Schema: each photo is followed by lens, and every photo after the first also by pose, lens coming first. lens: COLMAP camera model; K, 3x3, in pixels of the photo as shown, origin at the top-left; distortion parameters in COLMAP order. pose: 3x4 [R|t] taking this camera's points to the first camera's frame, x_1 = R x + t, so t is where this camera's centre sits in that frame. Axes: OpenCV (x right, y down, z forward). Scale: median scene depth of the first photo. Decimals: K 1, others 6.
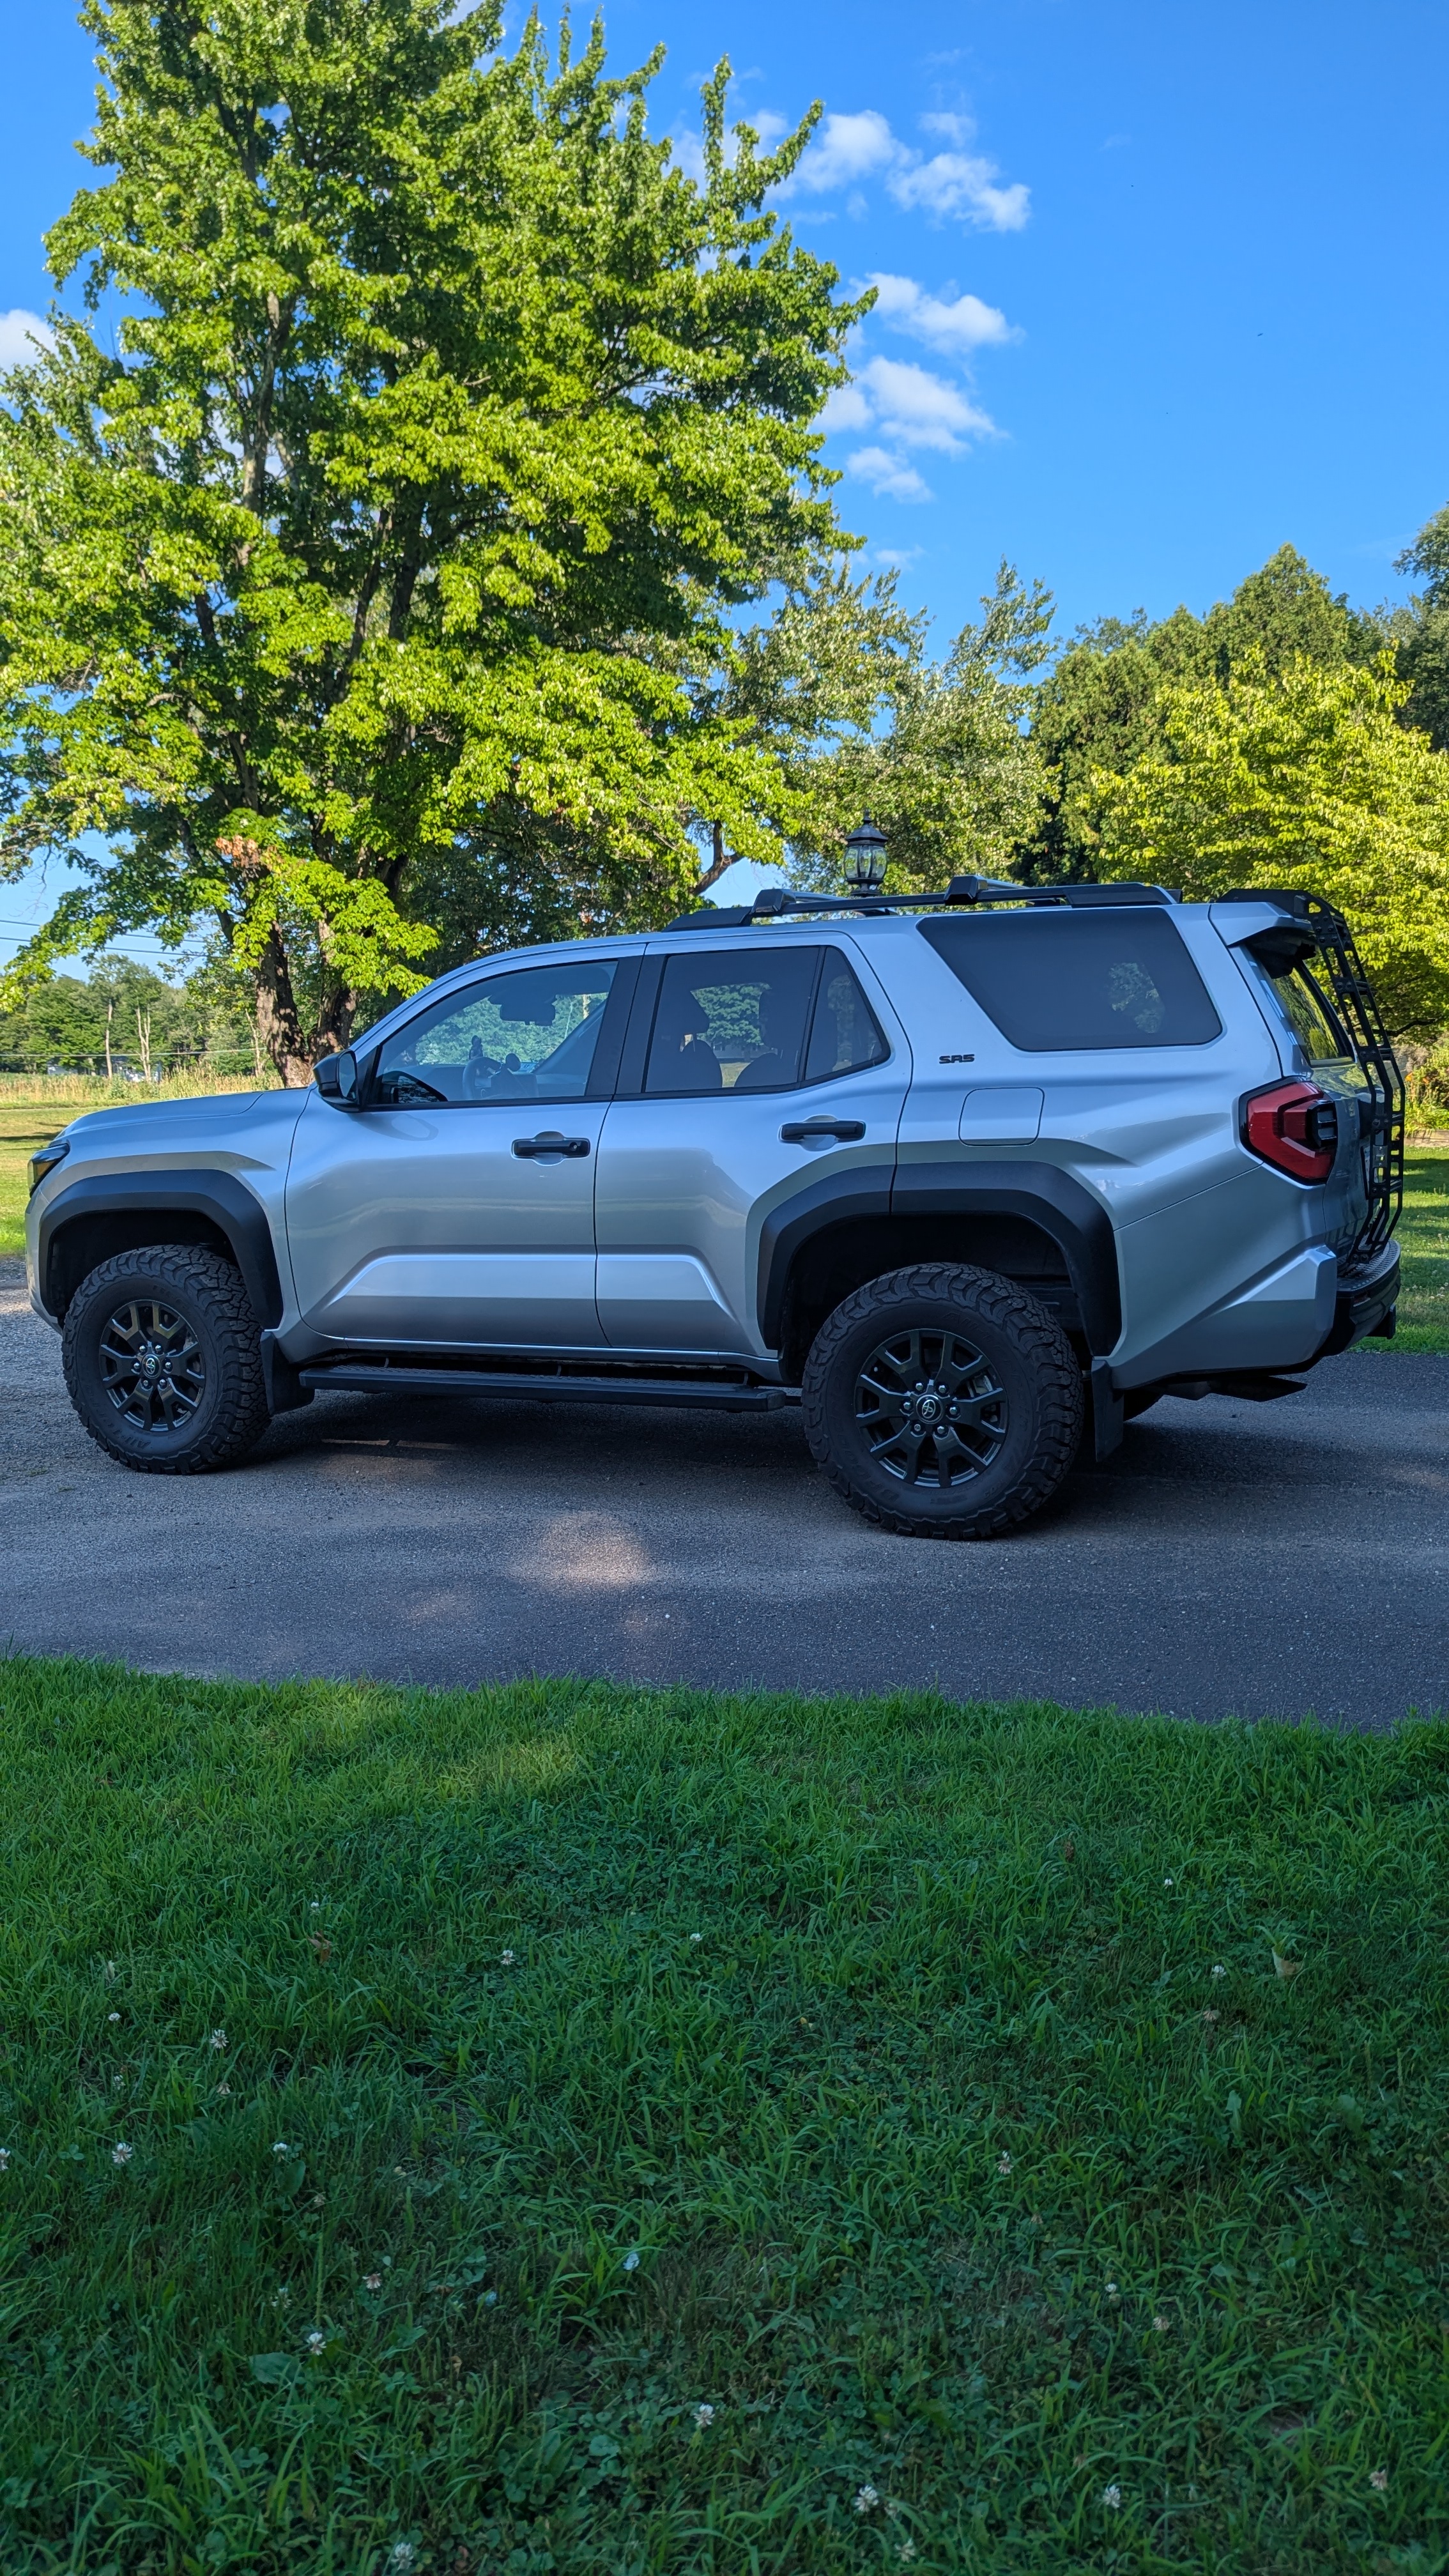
lens RADIAL K [[1883.6, 0, 724.5], [0, 1883.6, 1288.0], [0, 0, 1]] dist [0.065683, -0.063227]
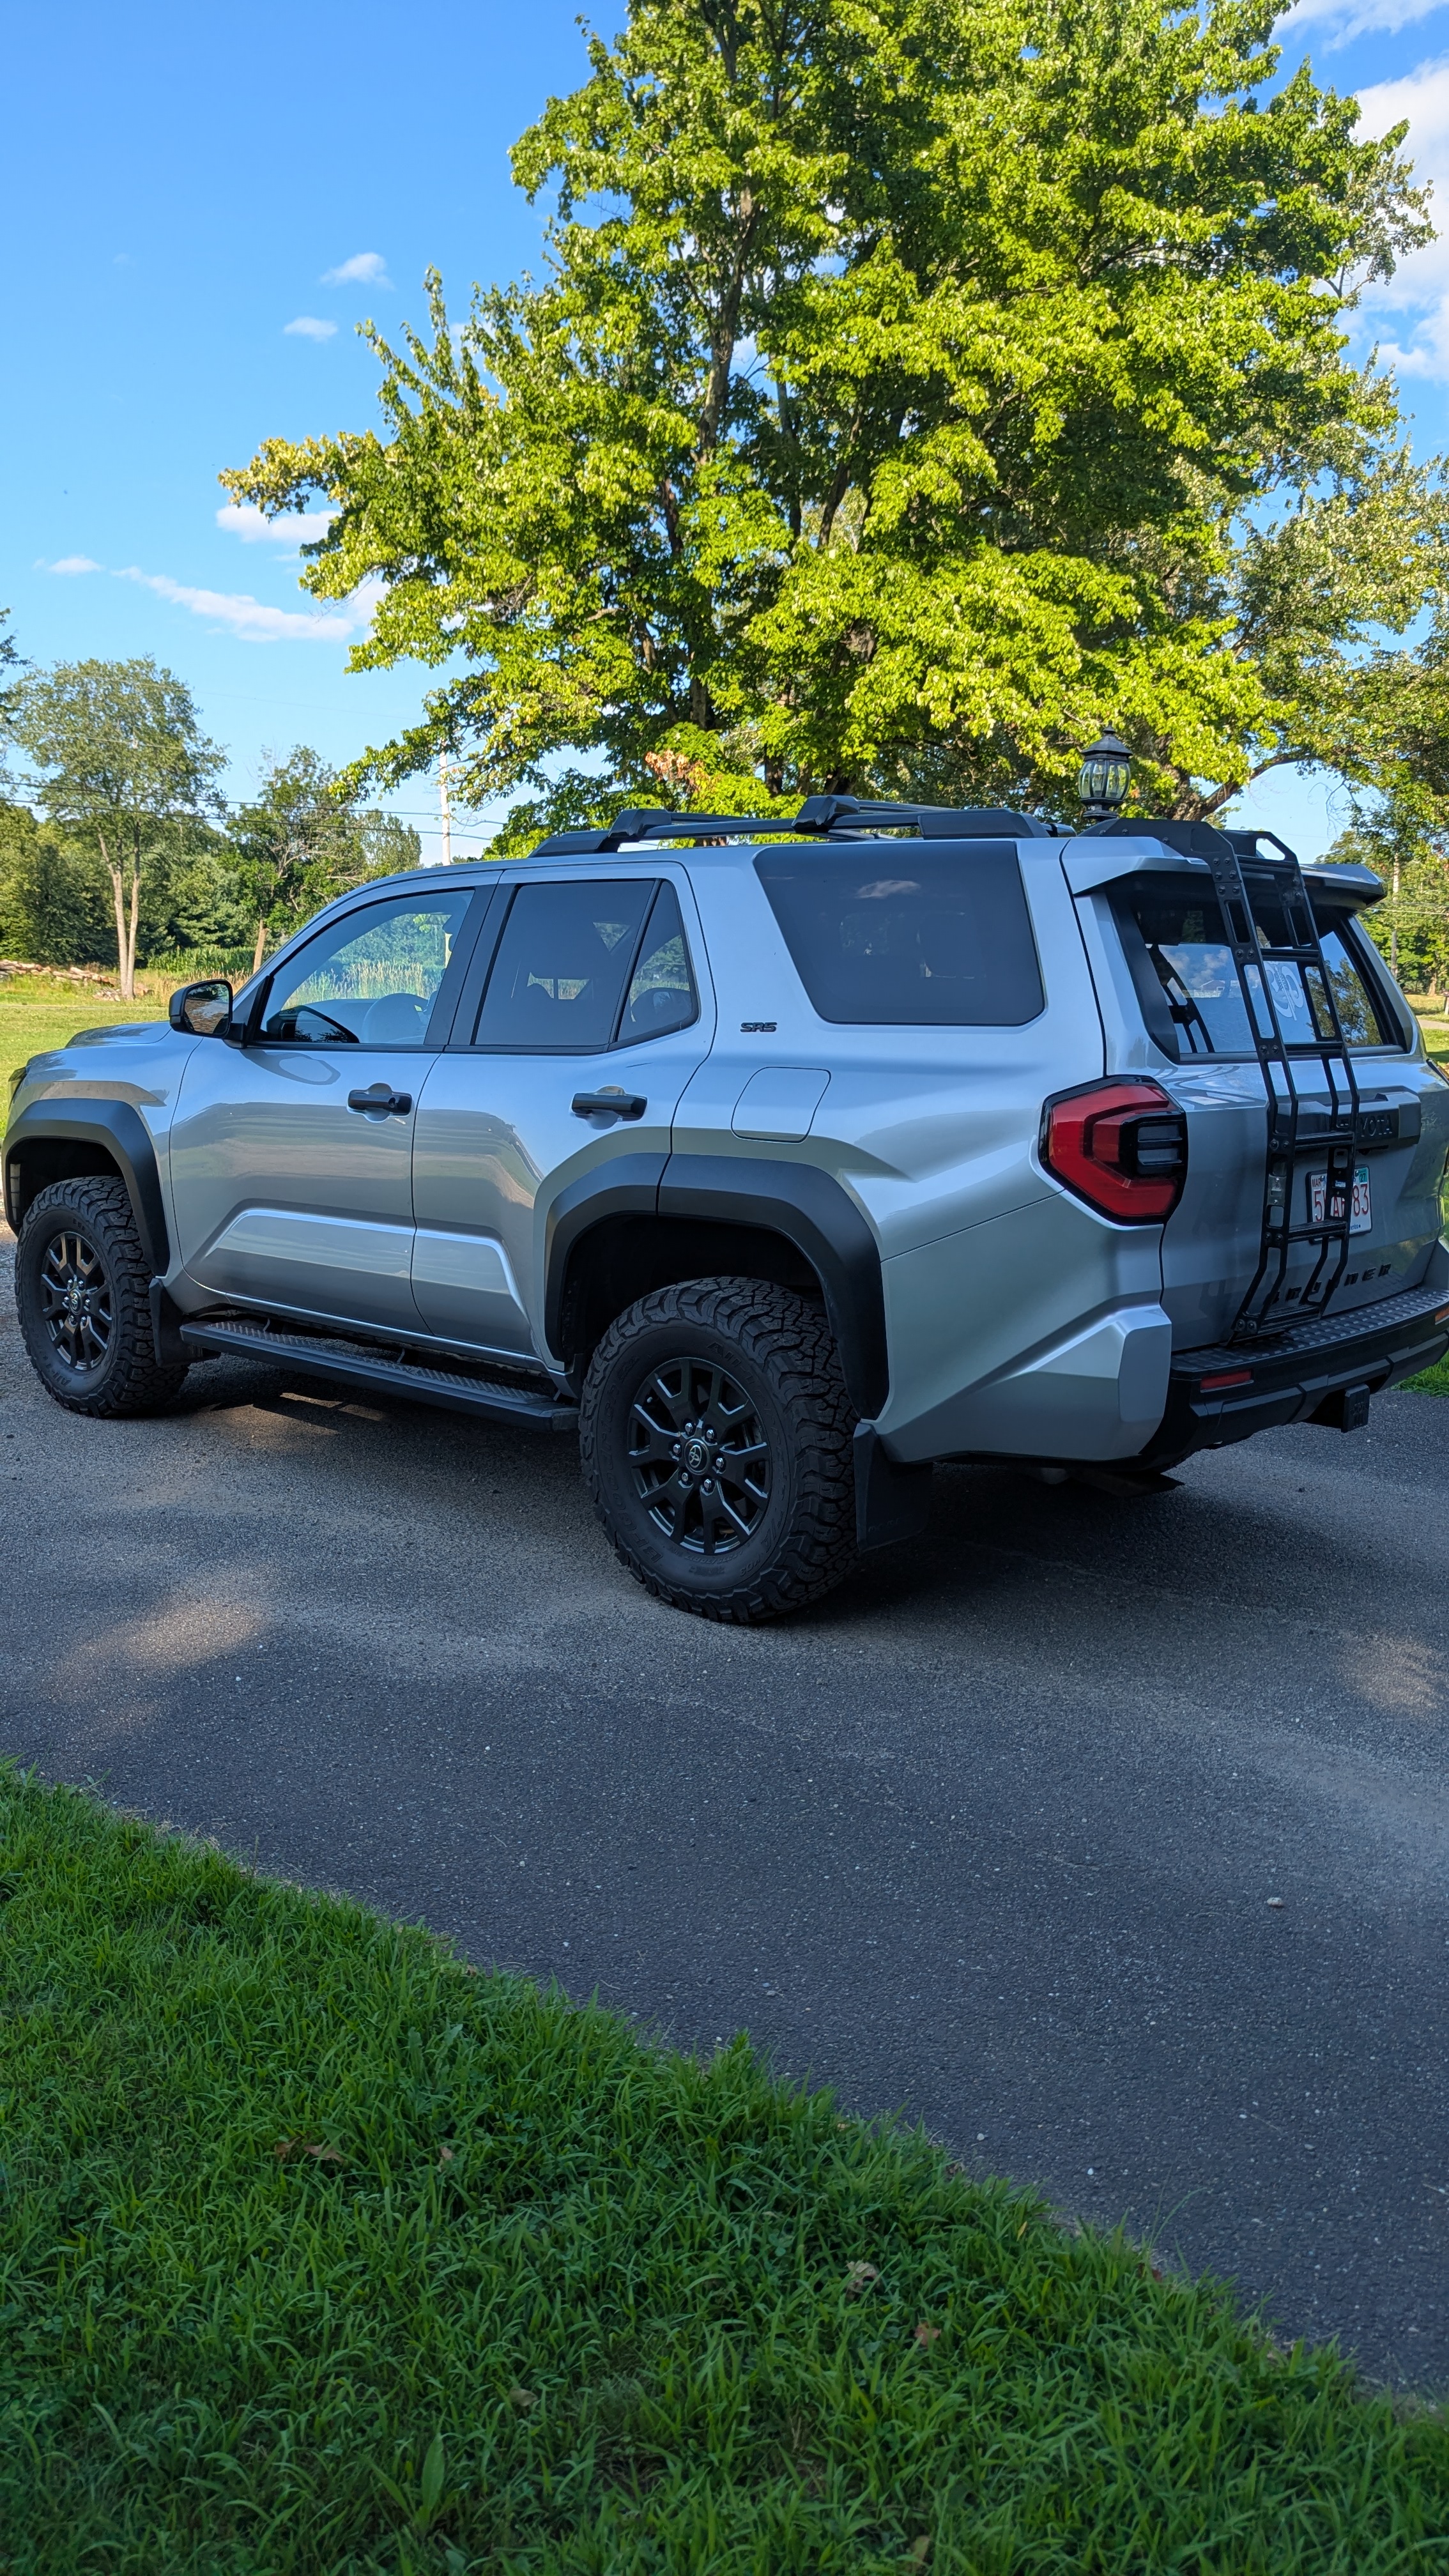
lens RADIAL K [[1878.7, 0, 724.4], [0, 1878.7, 1258.9], [0, 0, 1]] dist [0.068131, -0.065333]
pose [[0.948252, 0.088509, -0.304934, 0.105352], [-0.080216, 0.995989, 0.039646, -0.015730], [0.307220, -0.013134, 0.951548, 0.068521]]
